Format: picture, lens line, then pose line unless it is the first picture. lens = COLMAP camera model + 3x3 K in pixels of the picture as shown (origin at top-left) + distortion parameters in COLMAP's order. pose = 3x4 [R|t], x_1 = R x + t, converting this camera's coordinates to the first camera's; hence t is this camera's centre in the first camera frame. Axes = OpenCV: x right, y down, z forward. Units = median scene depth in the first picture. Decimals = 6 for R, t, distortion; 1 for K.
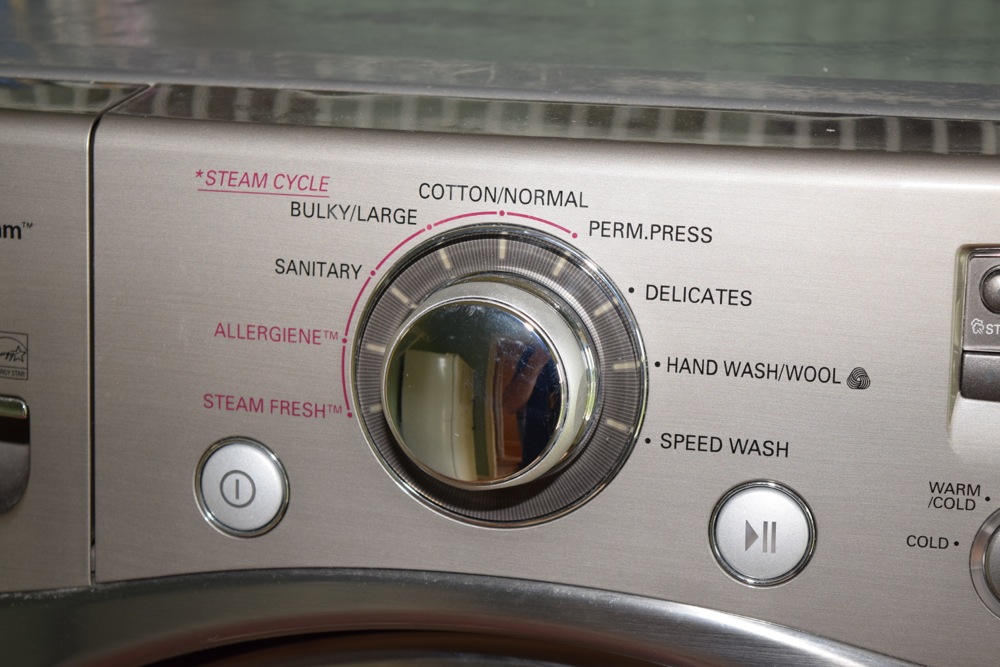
lens RADIAL K [[2357.3, 0, 500.0], [0, 2357.3, 333.5], [0, 0, 1]] dist [0.062634, -0.010748]
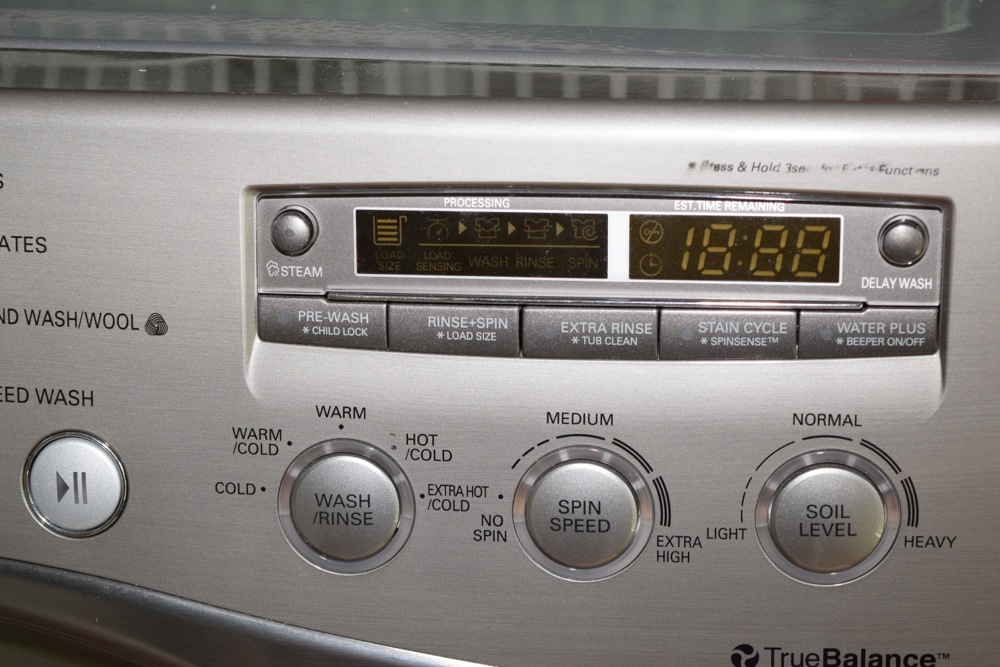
lens RADIAL K [[2357.3, 0, 500.0], [0, 2357.3, 333.5], [0, 0, 1]] dist [0.062634, -0.010748]
pose [[0.998262, -0.022462, 0.054480, 0.239422], [0.021450, 0.999588, 0.019089, 0.007140], [-0.054886, -0.017887, 0.998332, 0.011961]]
